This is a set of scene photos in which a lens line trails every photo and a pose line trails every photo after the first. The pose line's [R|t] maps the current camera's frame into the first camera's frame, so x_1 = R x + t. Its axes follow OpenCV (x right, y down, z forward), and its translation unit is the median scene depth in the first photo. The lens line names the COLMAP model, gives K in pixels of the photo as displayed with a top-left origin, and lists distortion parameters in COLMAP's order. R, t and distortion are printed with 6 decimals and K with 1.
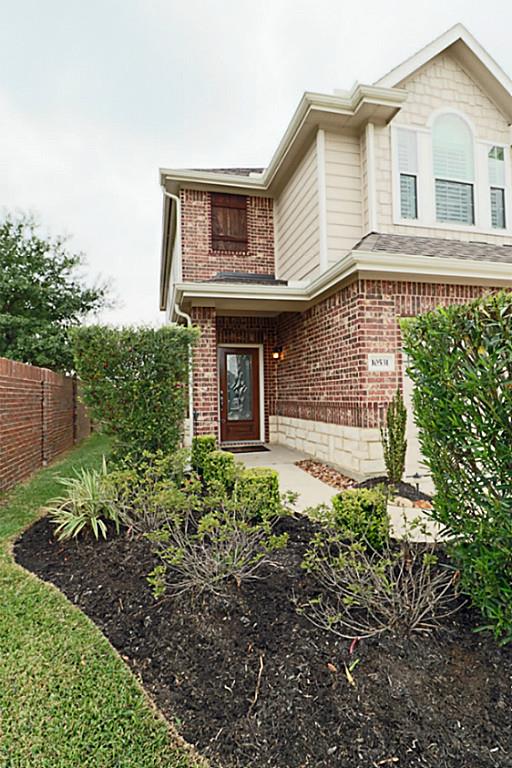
lens RADIAL K [[399.4, 0, 257.7], [0, 399.4, 382.3], [0, 0, 1]] dist [0.000344, -0.013234]
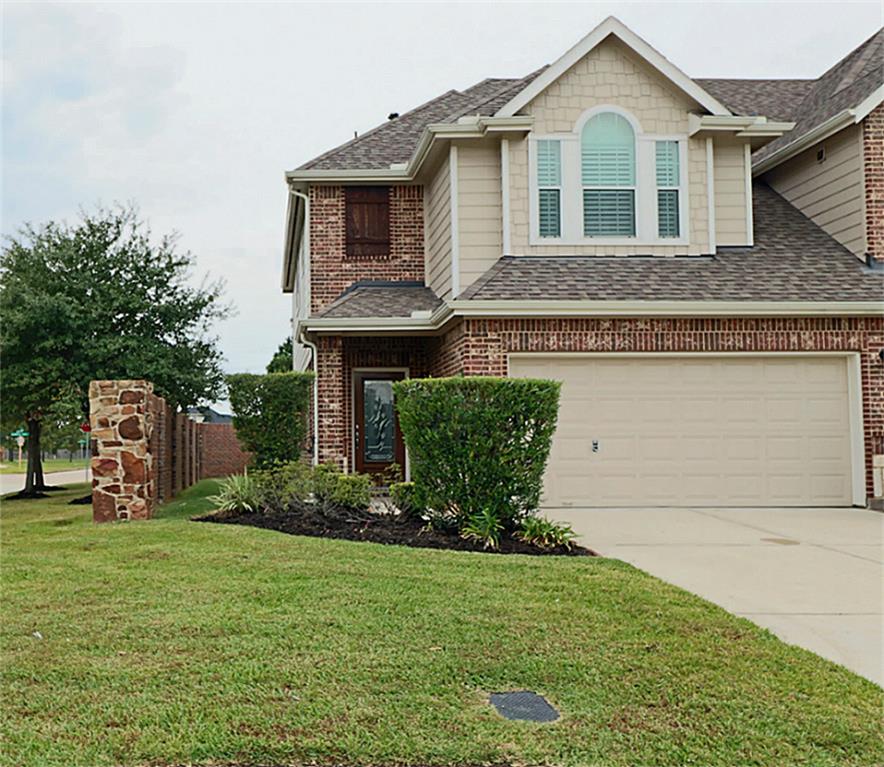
lens RADIAL K [[2174.4, 0, 441.7], [0, 2174.4, 384.0], [0, 0, 1]] dist [-0.062276, 0.000000]
pose [[0.987112, 0.002829, -0.160007, 0.969074], [-0.005987, 0.999797, -0.019257, 0.027293], [0.159920, 0.019966, 0.986928, -4.122148]]
